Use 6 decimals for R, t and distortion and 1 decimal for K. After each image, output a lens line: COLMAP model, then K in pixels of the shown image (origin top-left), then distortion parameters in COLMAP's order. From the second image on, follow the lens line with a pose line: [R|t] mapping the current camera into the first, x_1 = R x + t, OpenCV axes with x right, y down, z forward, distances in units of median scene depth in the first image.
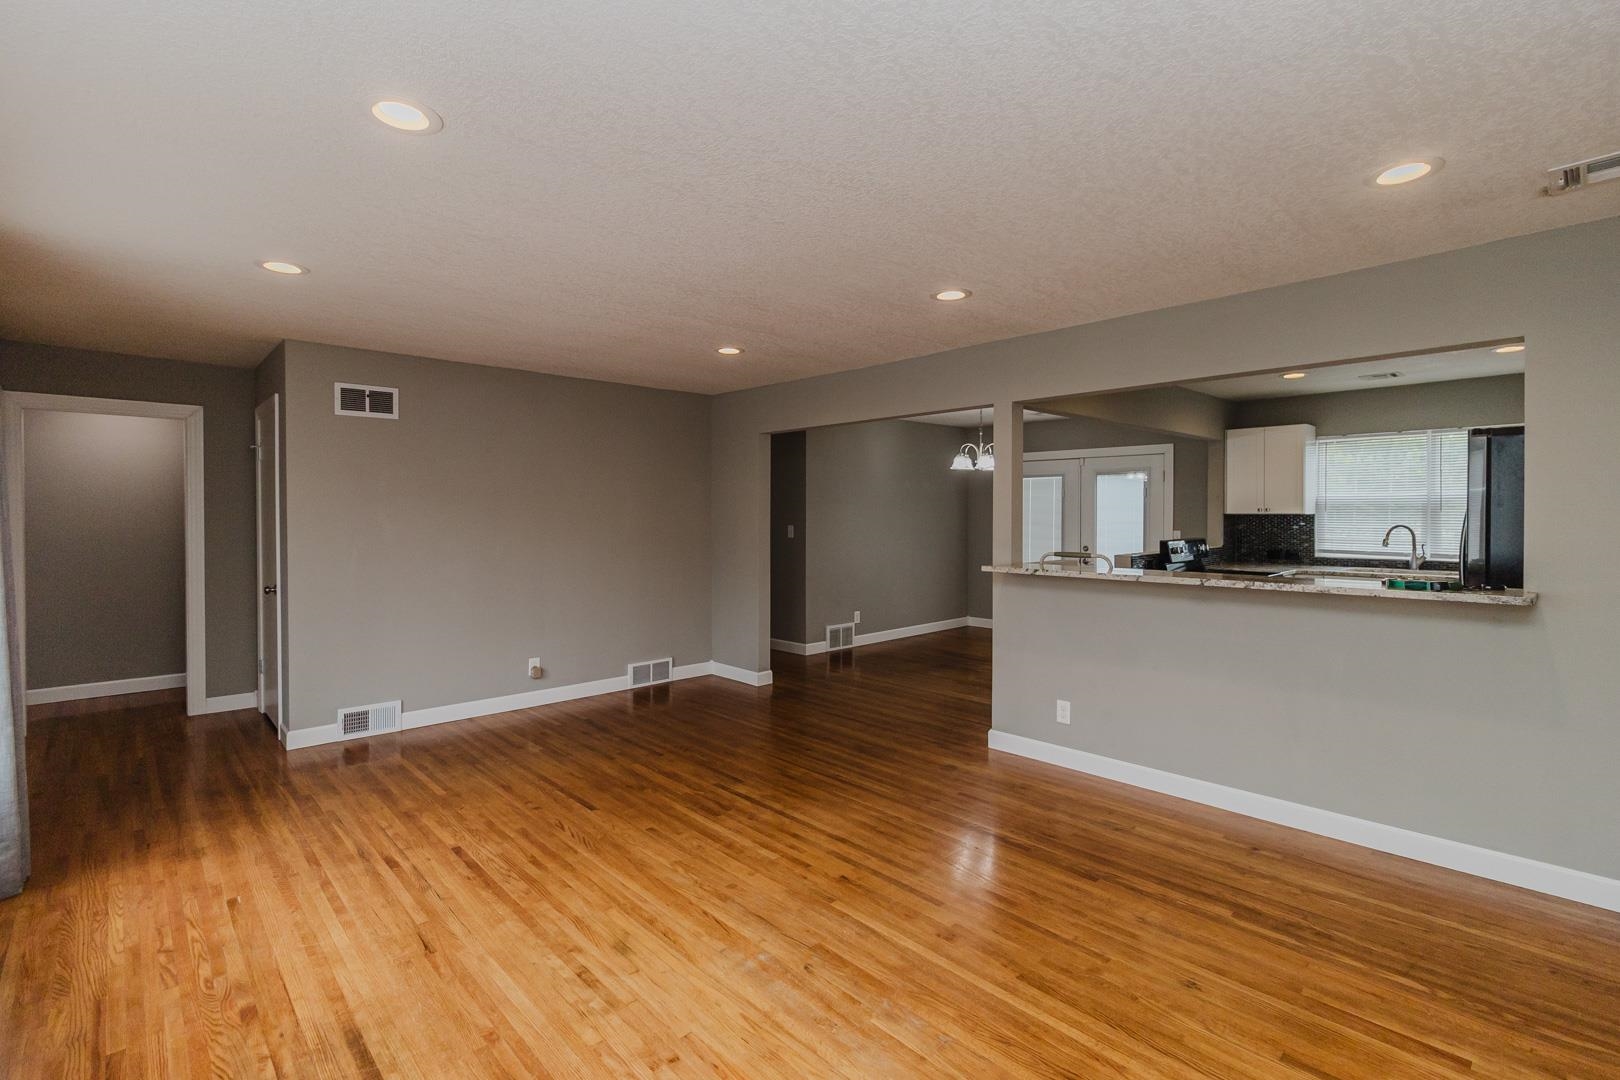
lens RADIAL K [[746.6, 0, 820.1], [0, 746.6, 516.0], [0, 0, 1]] dist [0.002167, -0.000774]
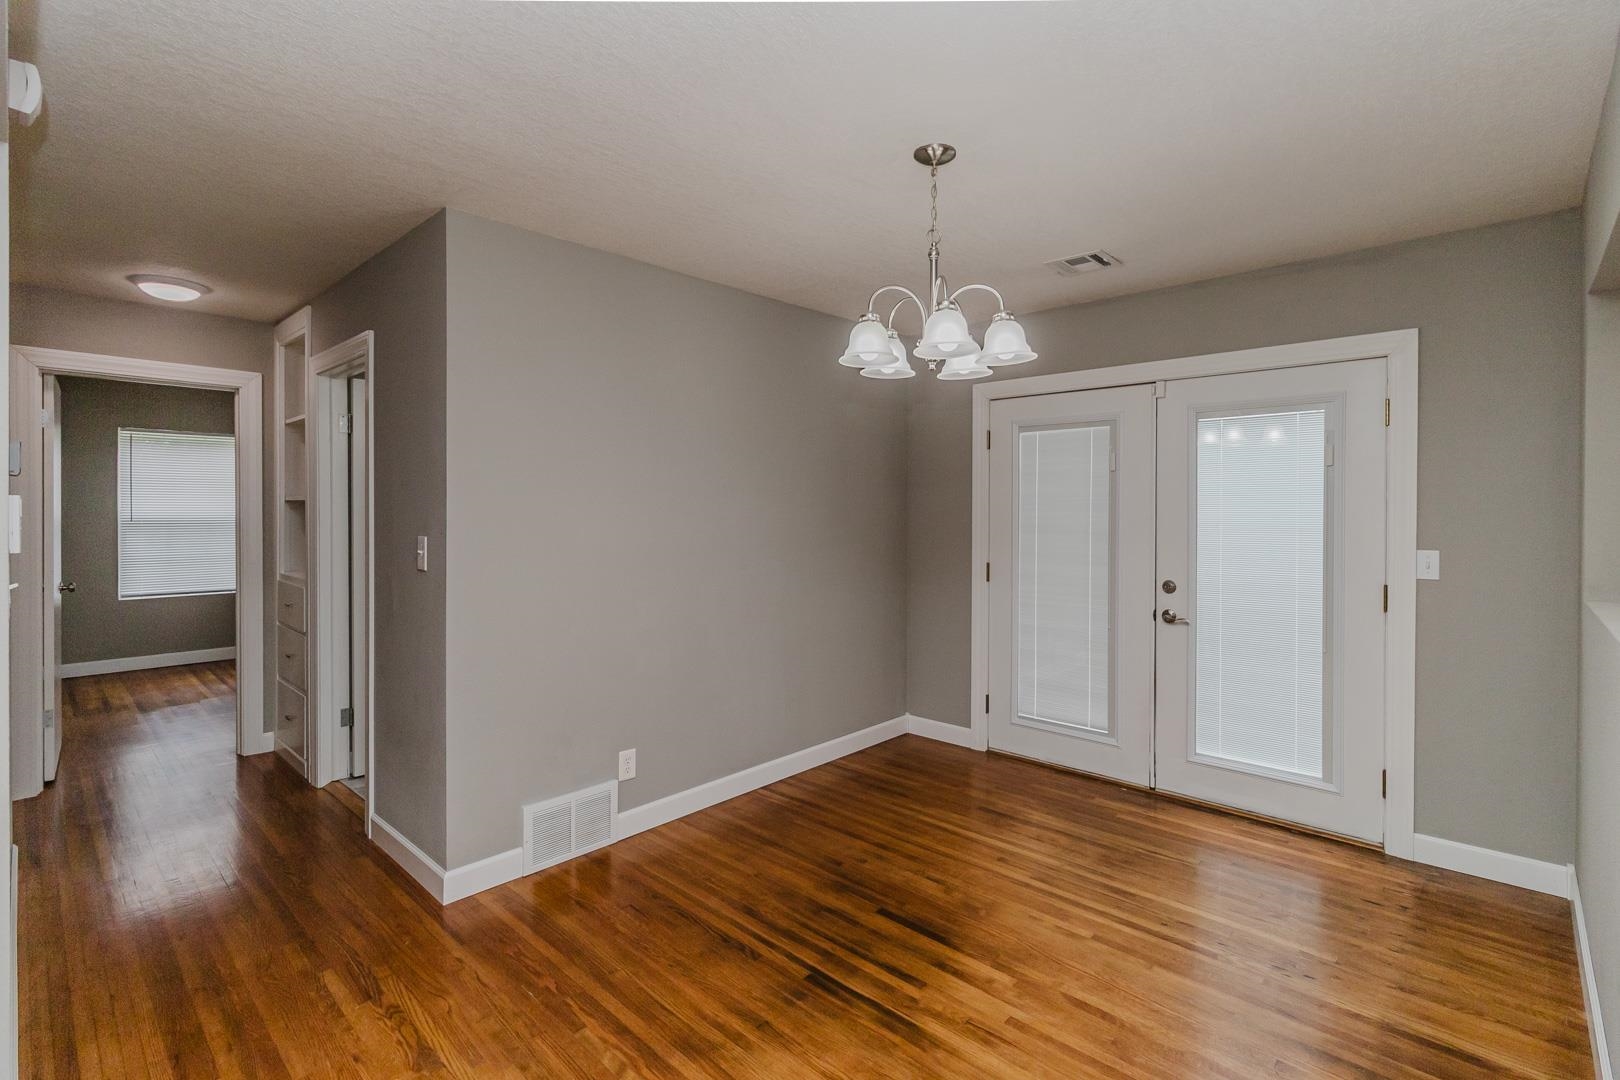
lens RADIAL K [[746.6, 0, 826.8], [0, 746.6, 515.7], [0, 0, 1]] dist [0.002167, -0.000774]
pose [[0.997877, 0.001978, 0.065102, 0.169622], [-0.001872, 0.999997, -0.001686, 0.003820], [-0.065106, 0.001560, 0.997877, 0.776176]]
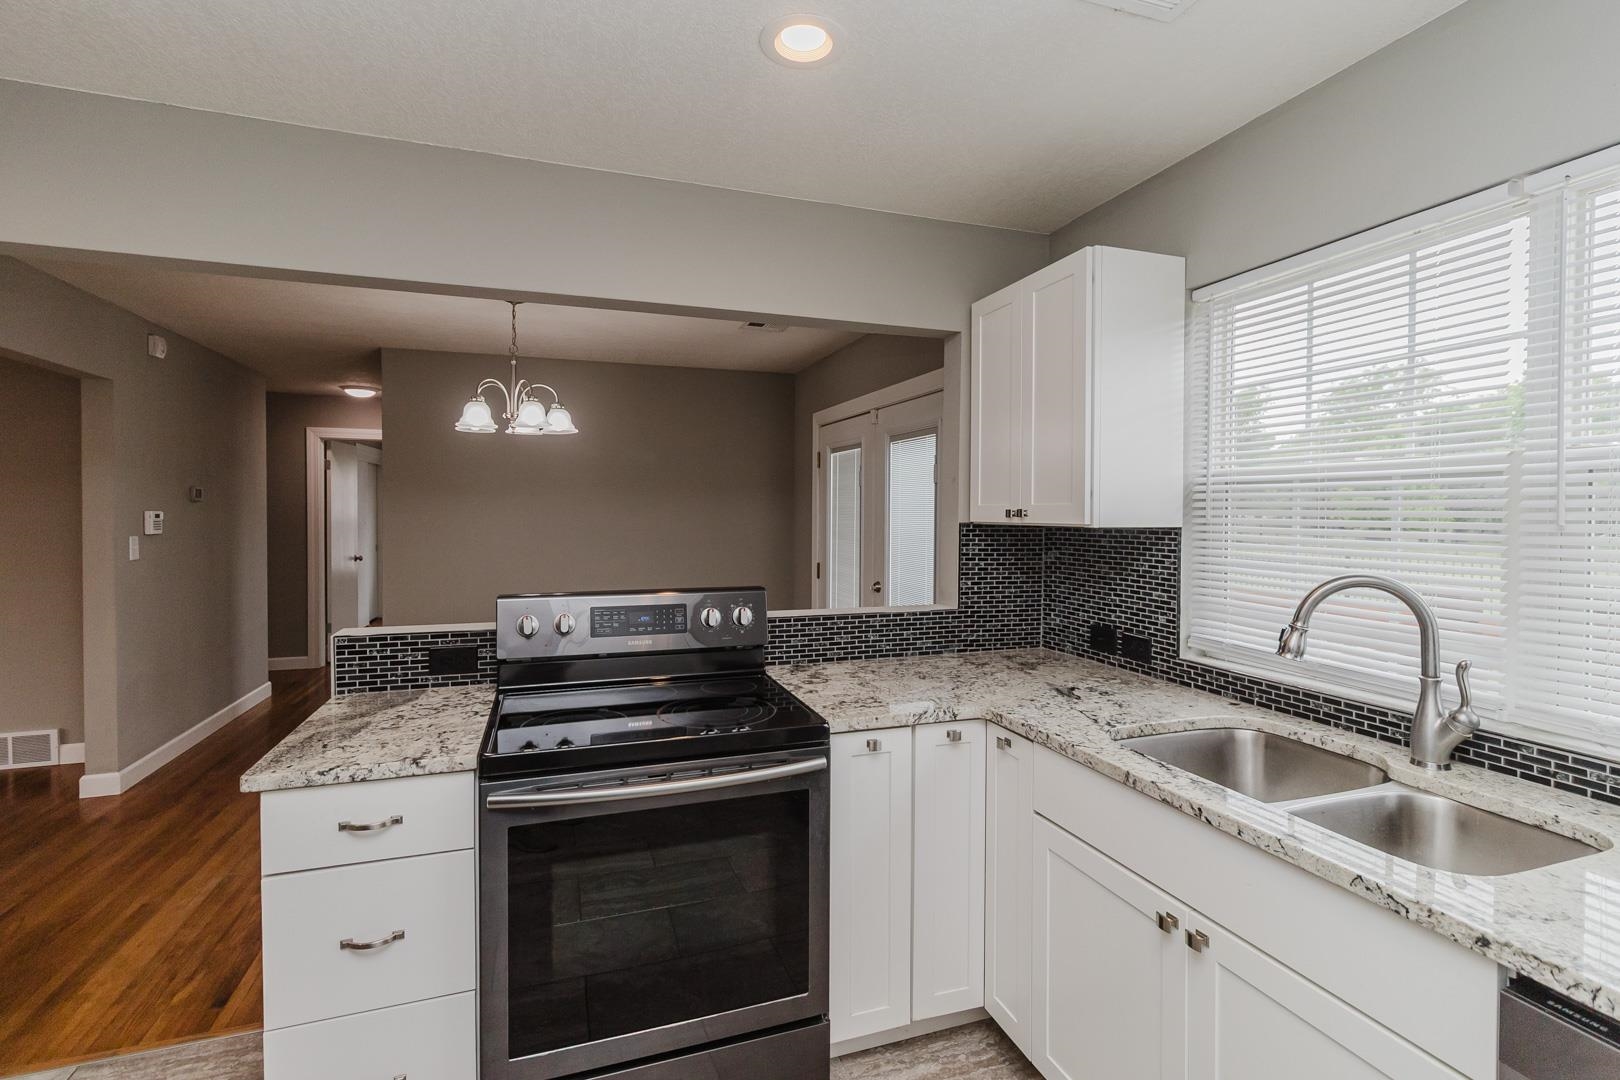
lens RADIAL K [[746.6, 0, 814.3], [0, 746.6, 543.3], [0, 0, 1]] dist [0.002167, -0.000774]
pose [[0.911899, 0.022458, -0.409800, 0.709772], [-0.007418, 0.999241, 0.038252, -0.007349], [0.410348, -0.031842, 0.911373, 0.697765]]
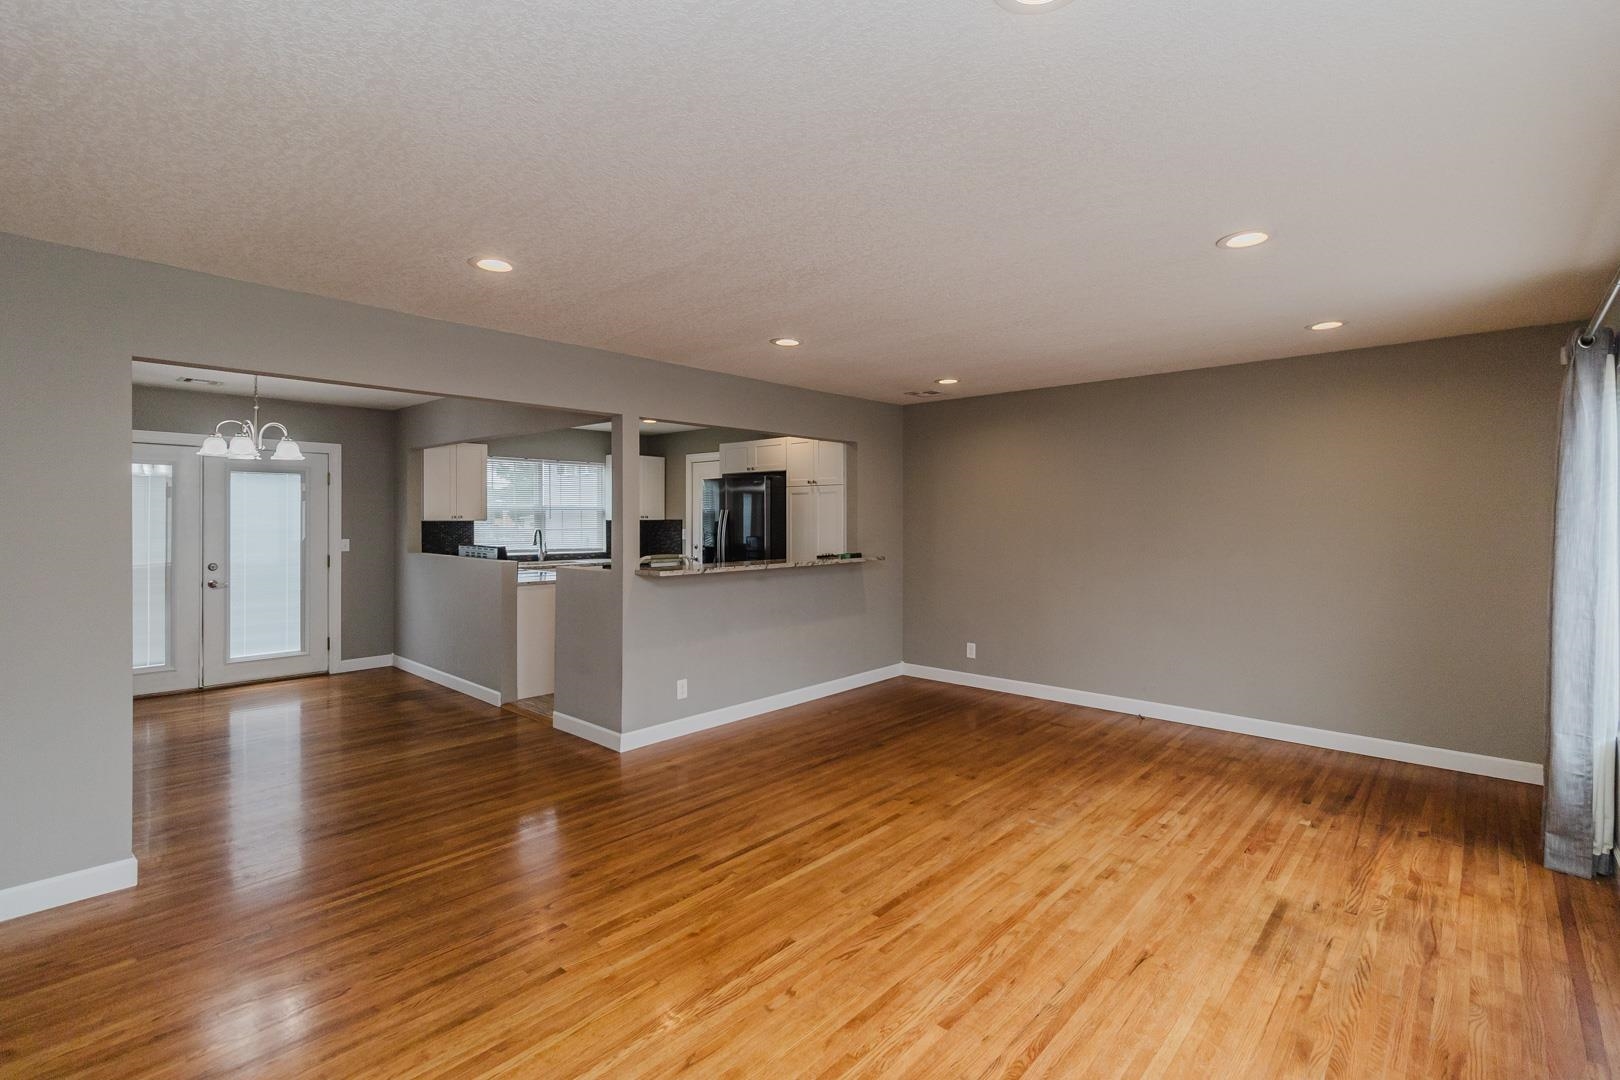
lens RADIAL K [[746.6, 0, 810.3], [0, 746.6, 534.8], [0, 0, 1]] dist [0.002167, -0.000774]
pose [[-0.079615, -0.022029, 0.996582, -0.599741], [0.001541, 0.999752, 0.022222, -0.005898], [-0.996824, 0.003305, -0.079562, 0.618235]]
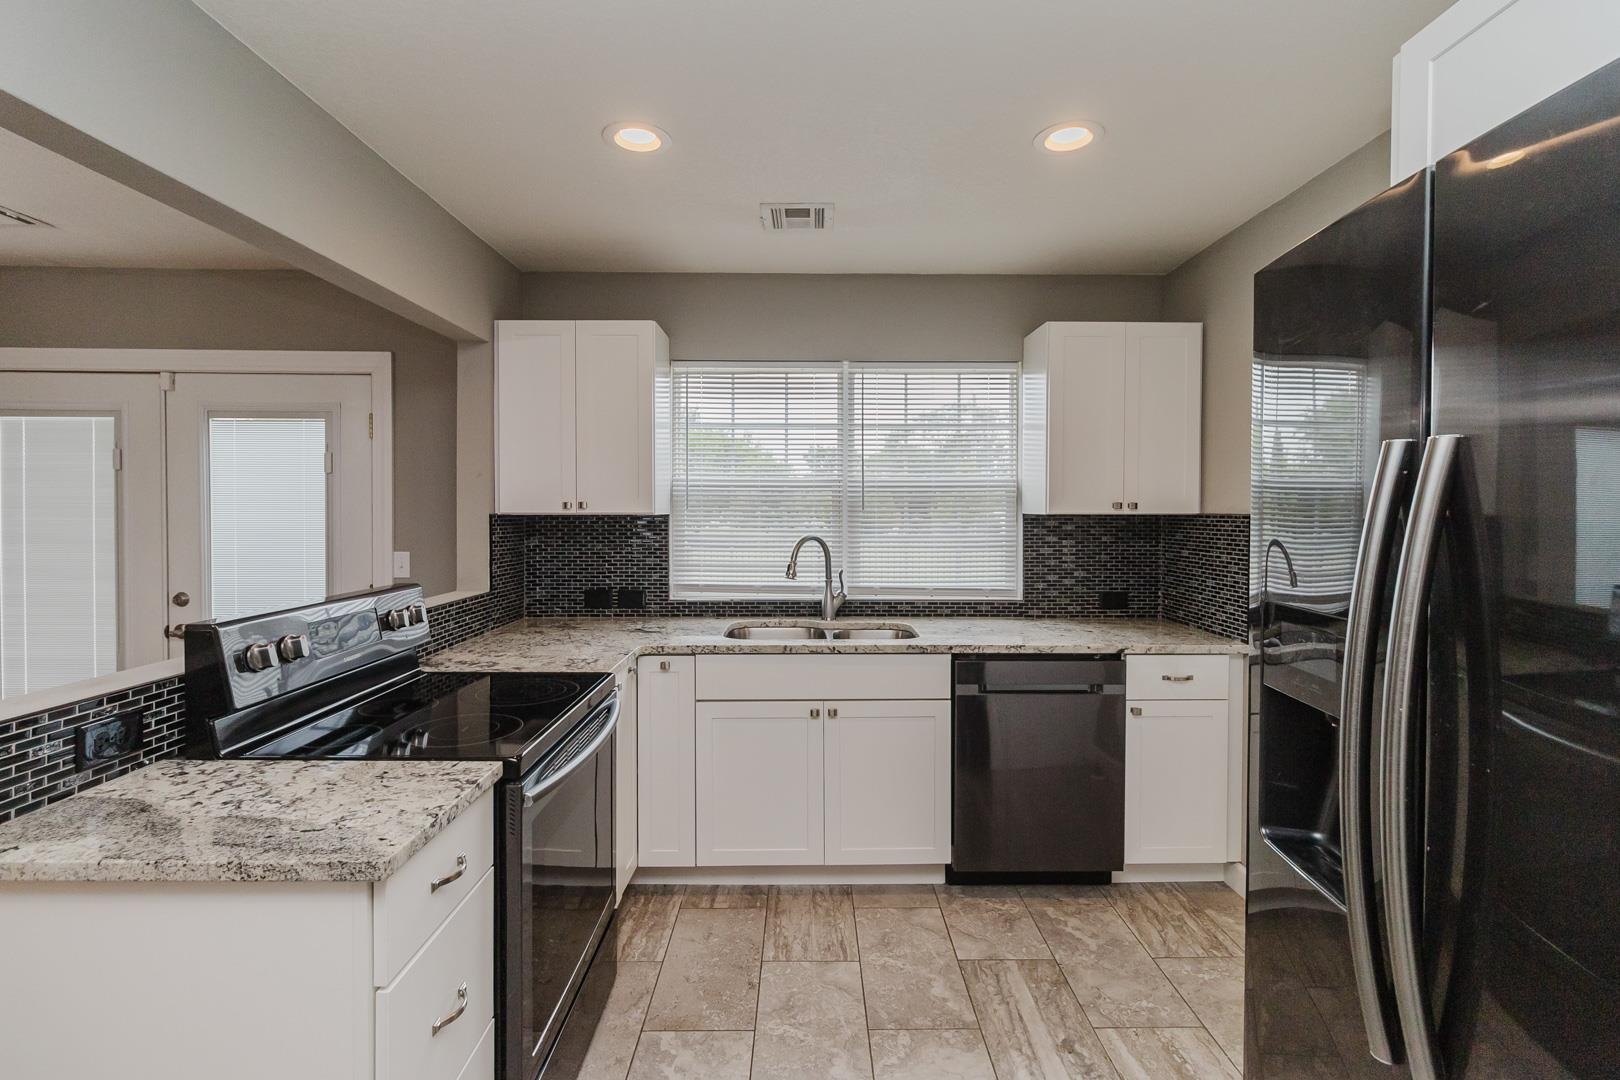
lens RADIAL K [[746.6, 0, 815.7], [0, 746.6, 525.2], [0, 0, 1]] dist [0.002167, -0.000774]
pose [[0.682613, -0.015823, 0.730609, 0.398502], [0.000380, 0.999773, 0.021298, -0.006248], [-0.730780, -0.014261, 0.682464, 0.642526]]
